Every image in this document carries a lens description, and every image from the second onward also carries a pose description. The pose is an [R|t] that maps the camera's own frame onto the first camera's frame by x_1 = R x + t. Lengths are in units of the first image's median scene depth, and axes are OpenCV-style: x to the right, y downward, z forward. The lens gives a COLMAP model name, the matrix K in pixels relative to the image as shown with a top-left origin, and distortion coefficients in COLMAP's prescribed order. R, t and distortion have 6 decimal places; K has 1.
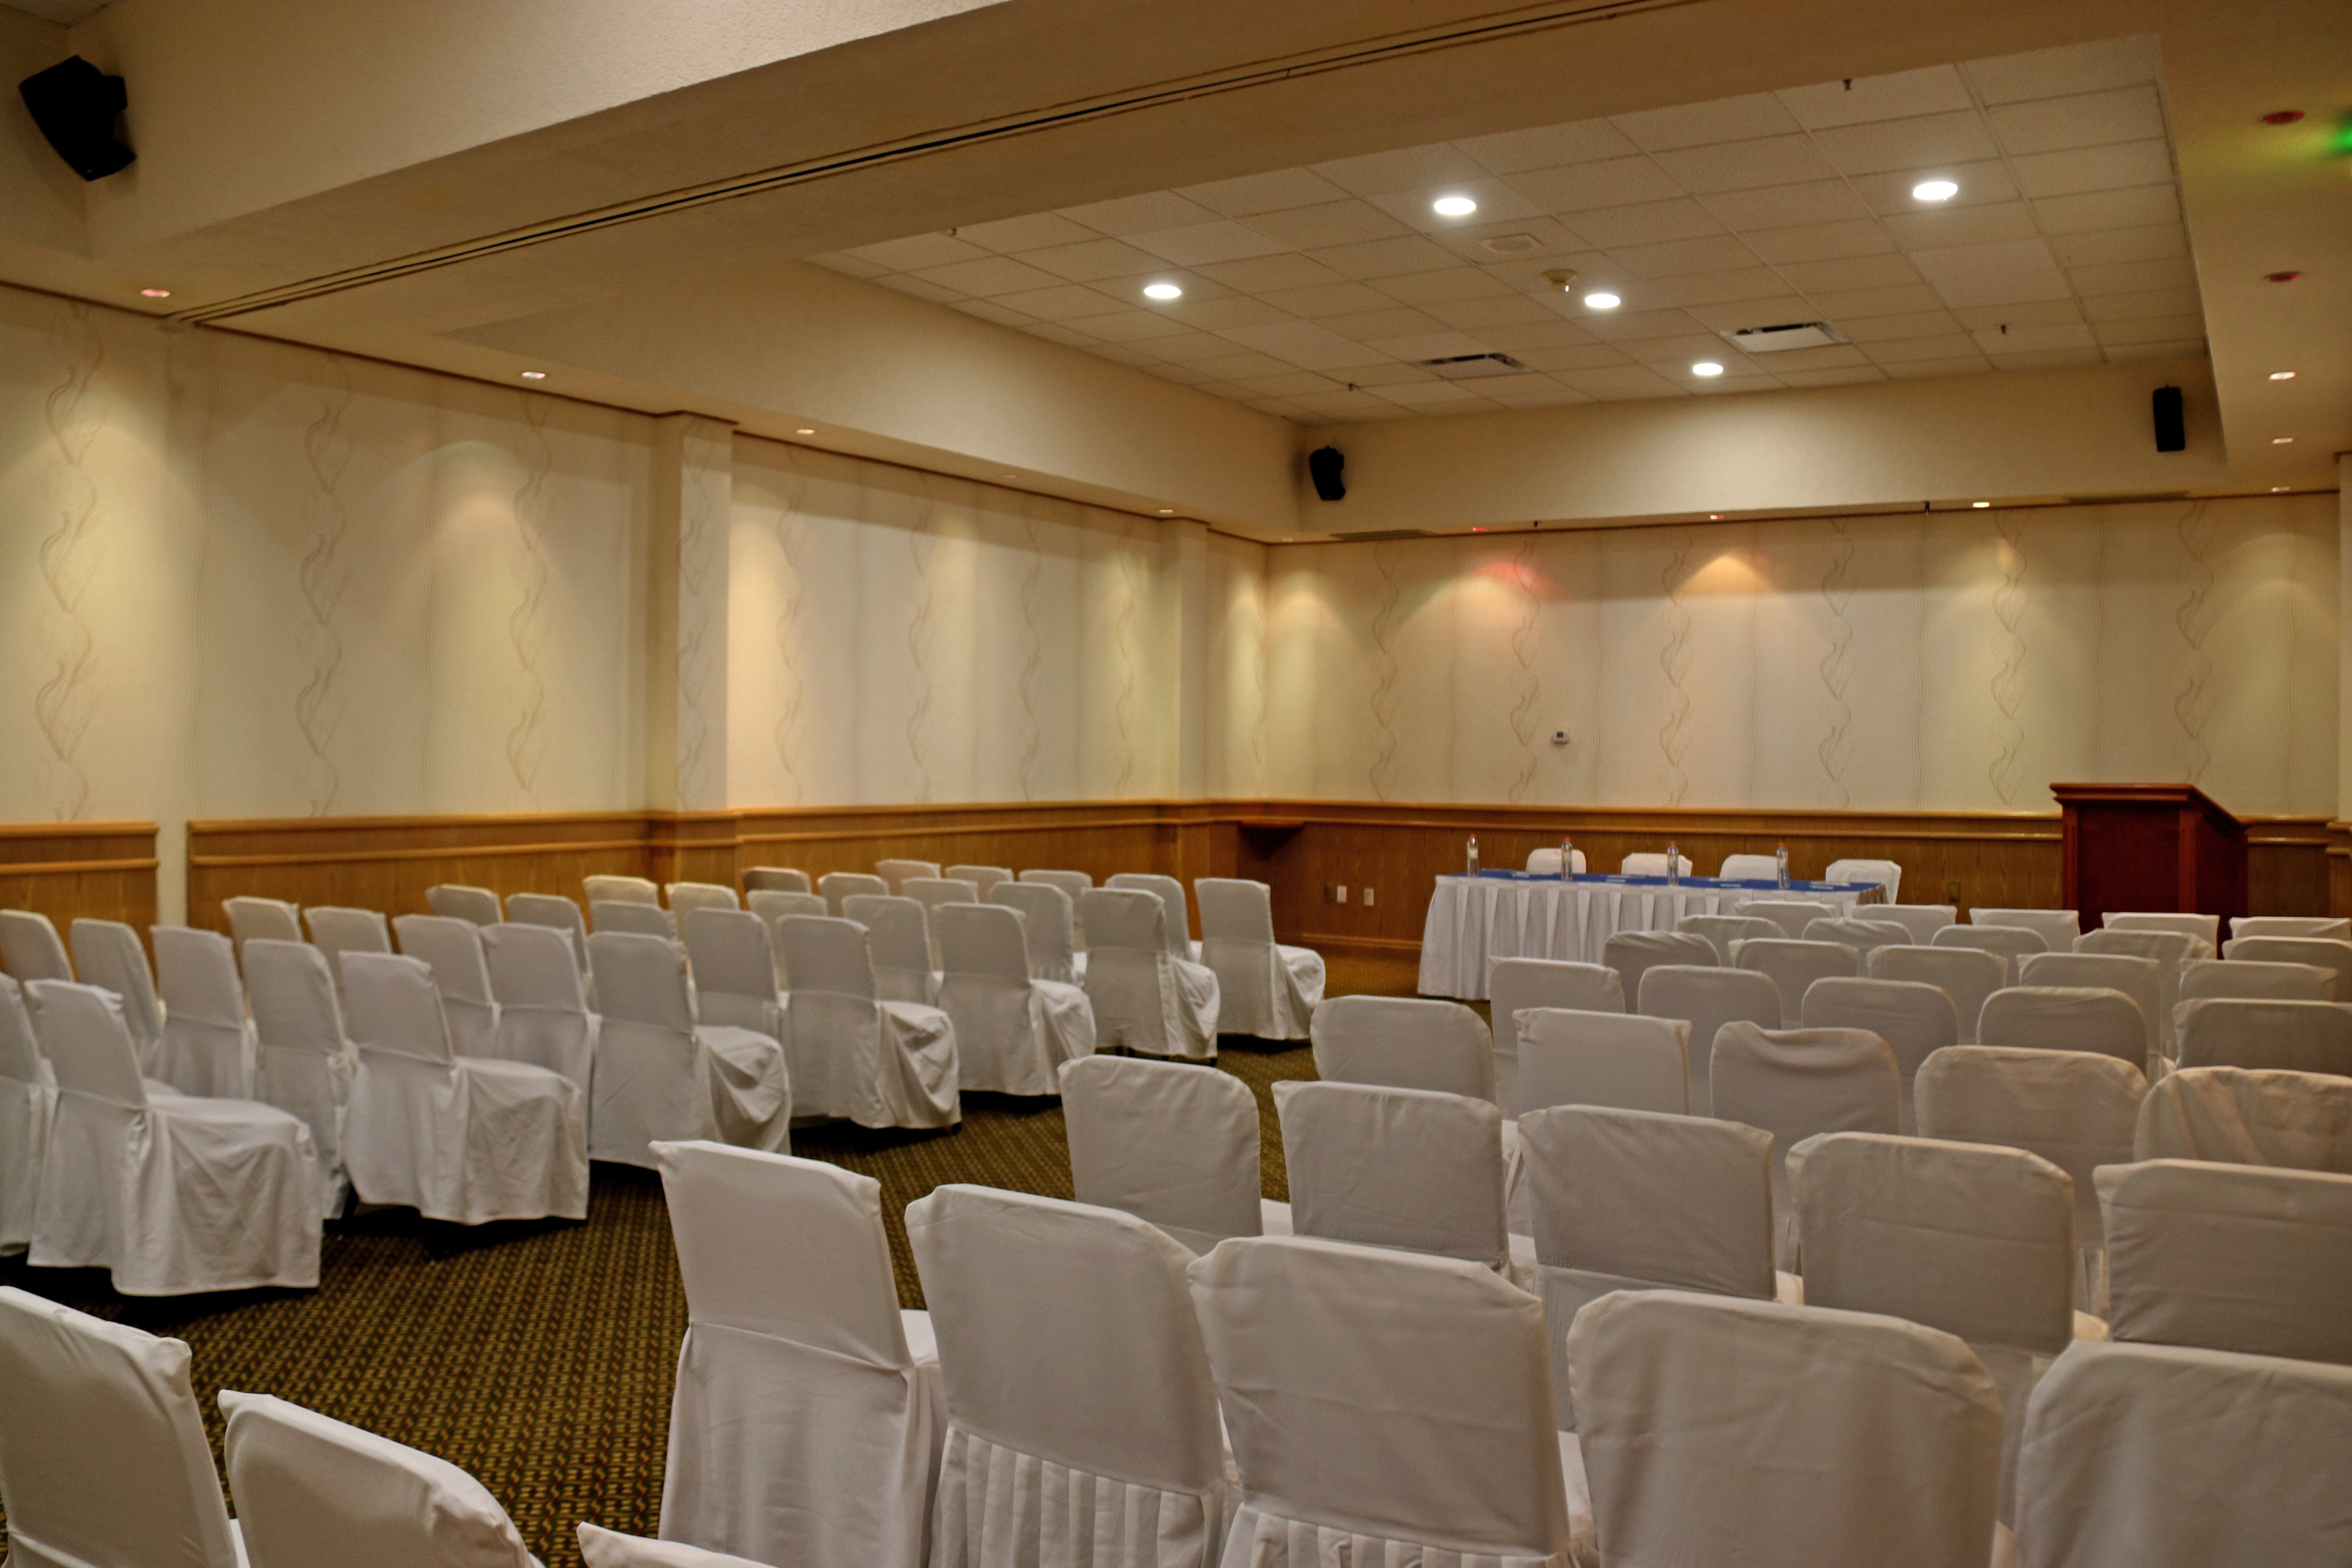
lens RADIAL K [[1952.0, 0, 1176.0], [0, 1952.0, 784.0], [0, 0, 1]] dist [-0.179297, 0.120414]
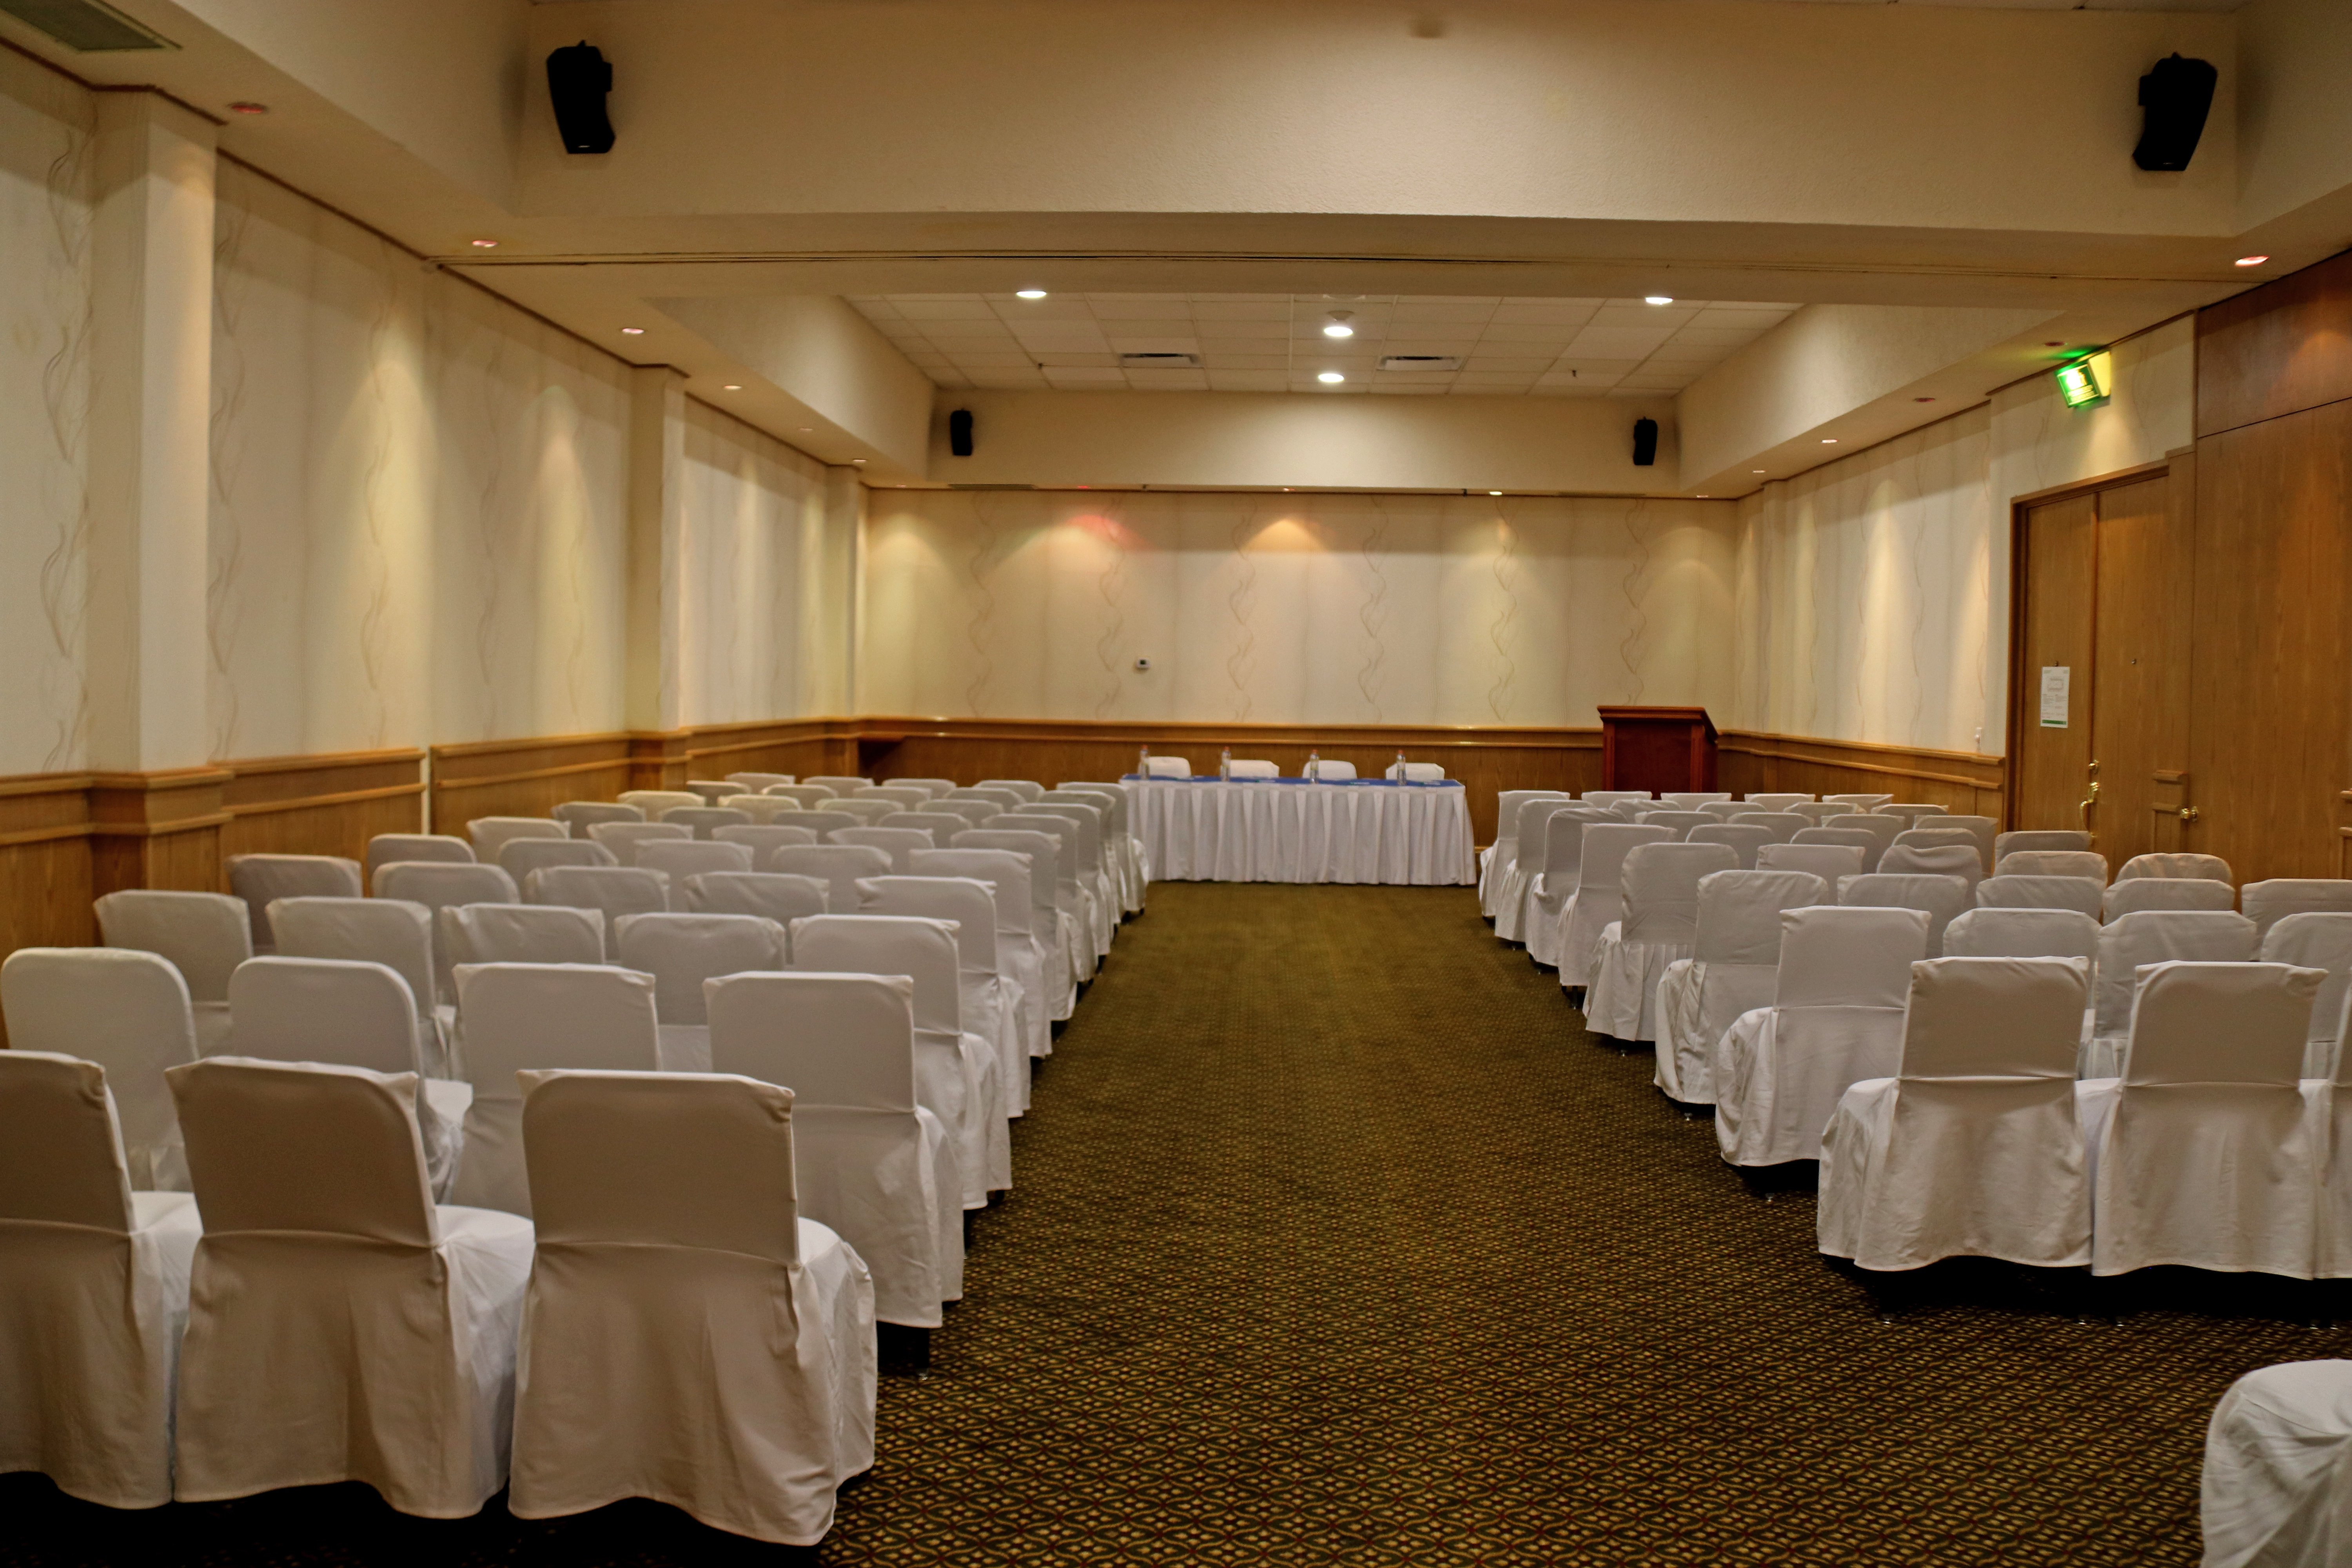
lens RADIAL K [[1952.0, 0, 1176.0], [0, 1952.0, 784.0], [0, 0, 1]] dist [-0.179297, 0.120414]
pose [[0.876605, -0.018318, 0.480862, -0.428136], [-0.003606, 0.998997, 0.044629, -0.004864], [-0.481197, -0.040856, 0.875660, -0.081886]]
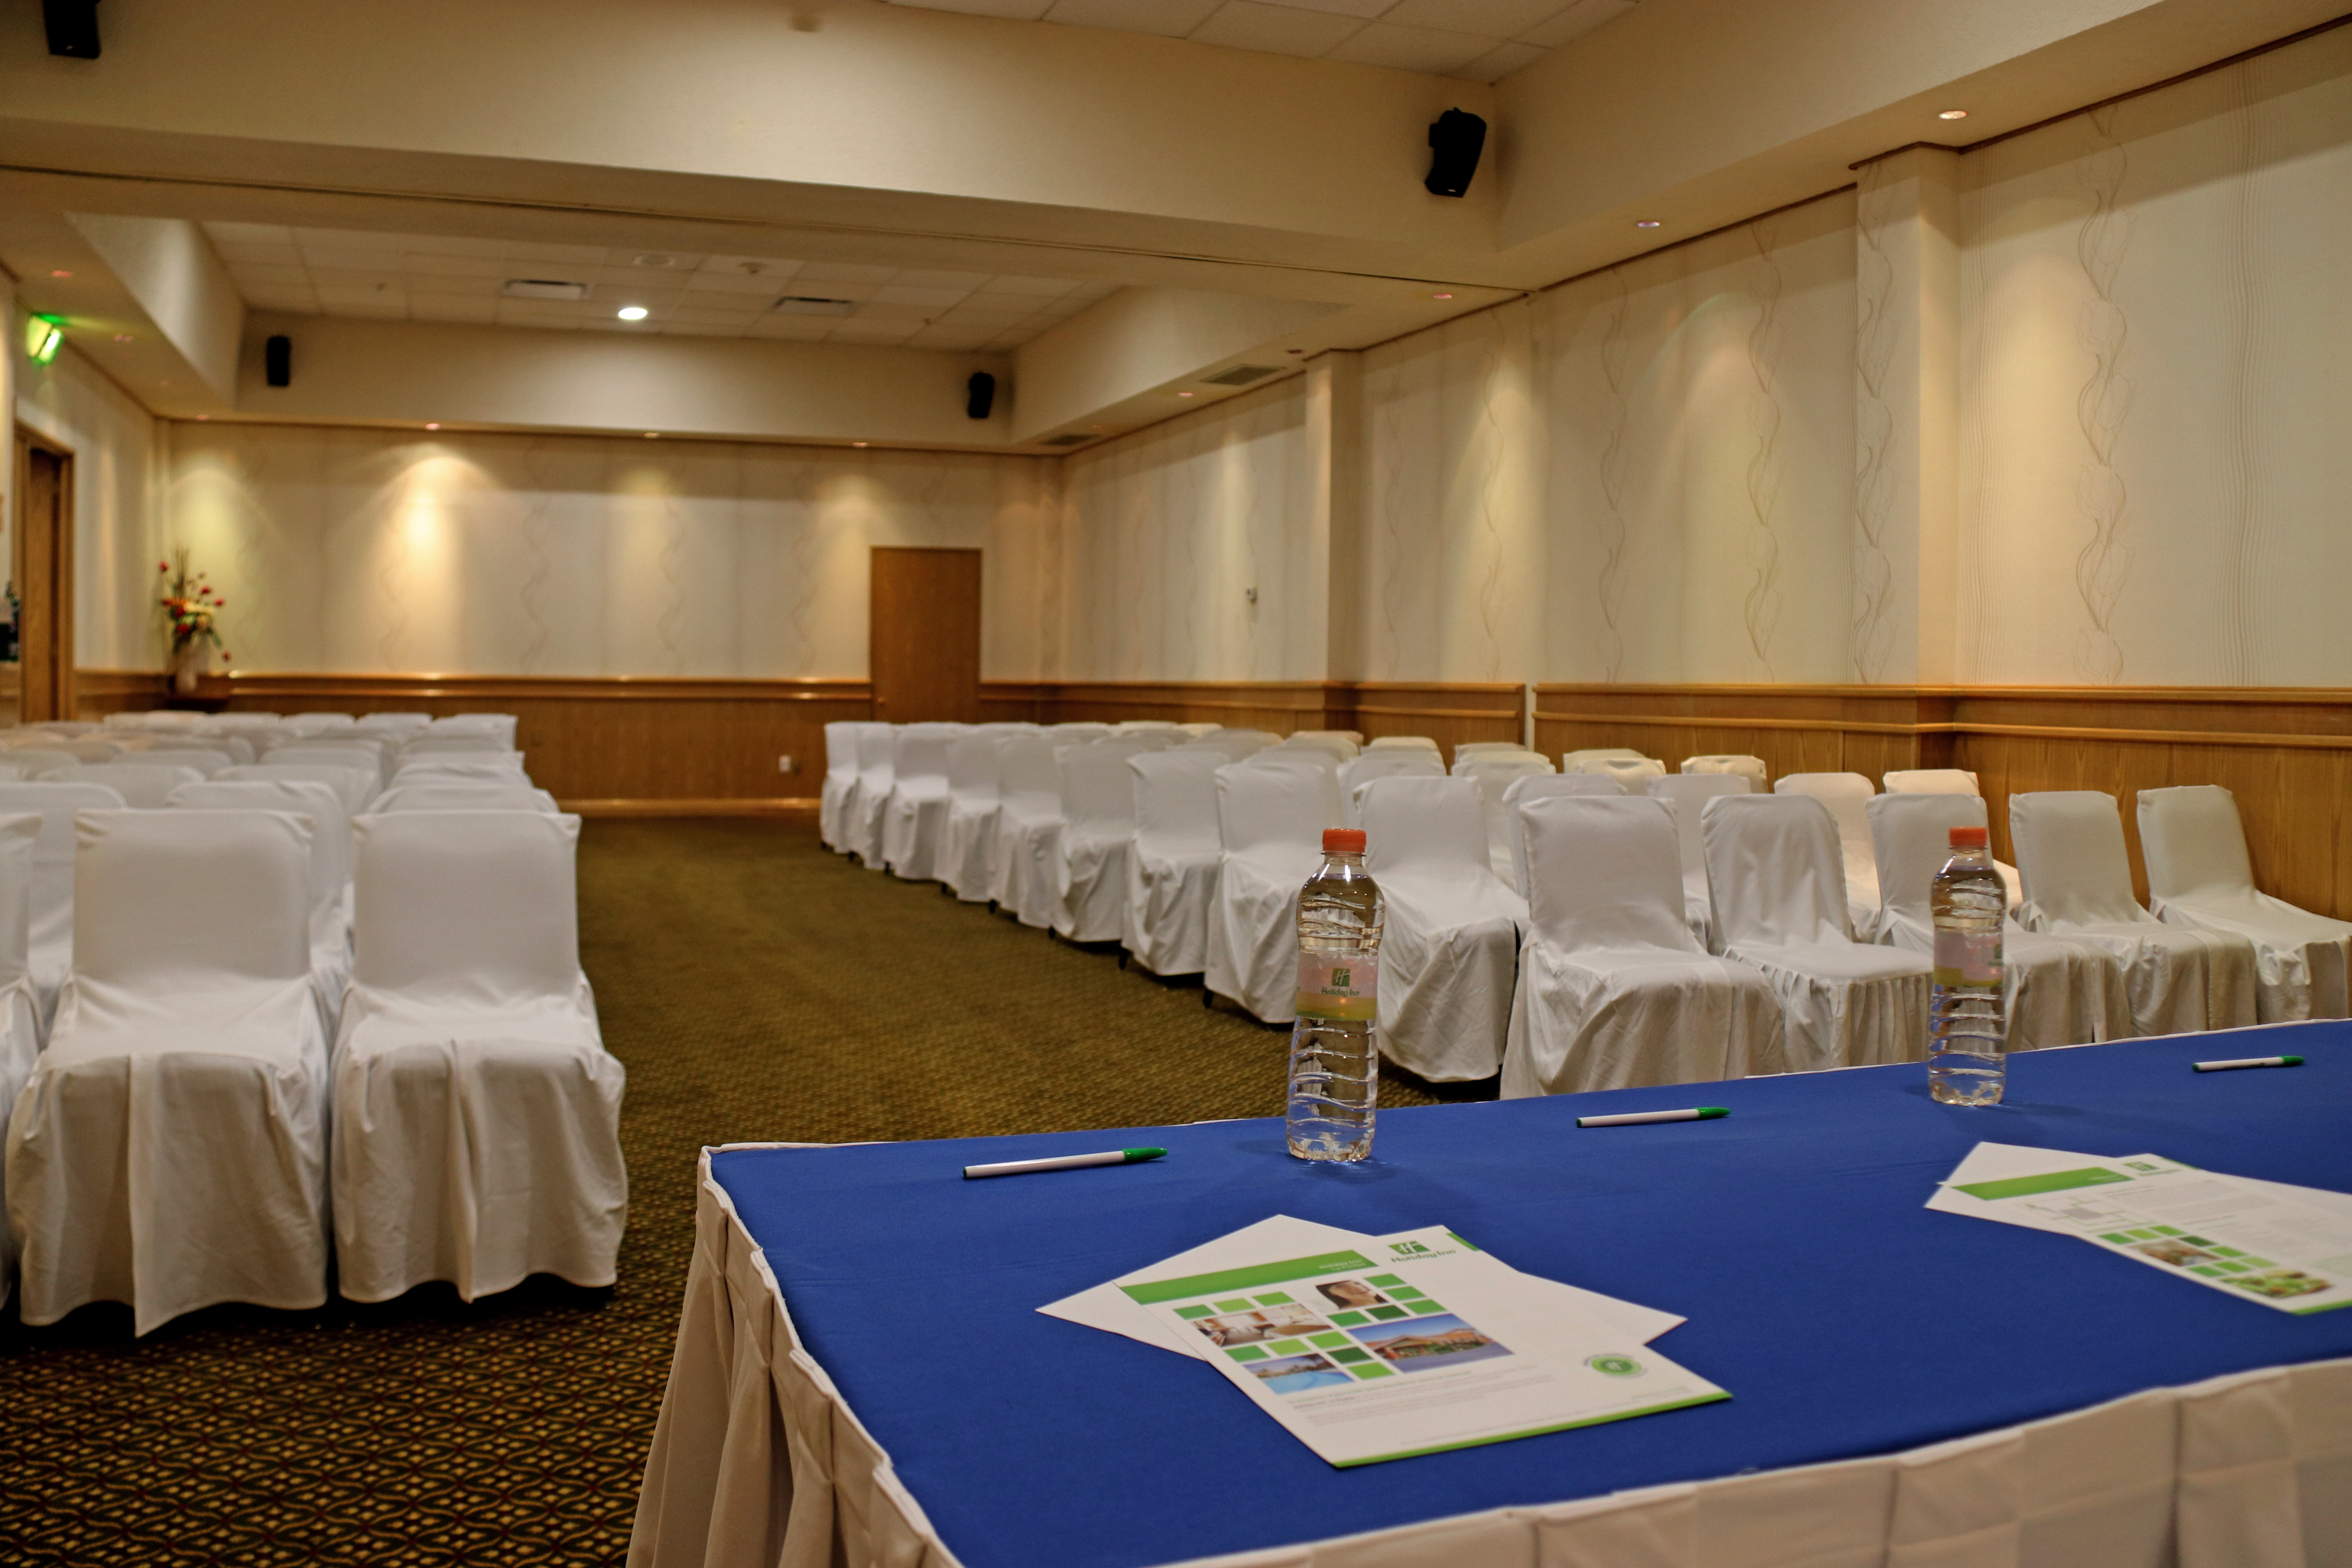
lens RADIAL K [[1952.0, 0, 1176.0], [0, 1952.0, 784.0], [0, 0, 1]] dist [-0.179297, 0.120414]
pose [[-0.614848, 0.020107, -0.788390, 0.410343], [-0.027641, 0.998511, 0.047022, 0.020726], [0.788161, 0.050703, -0.613377, 1.011860]]
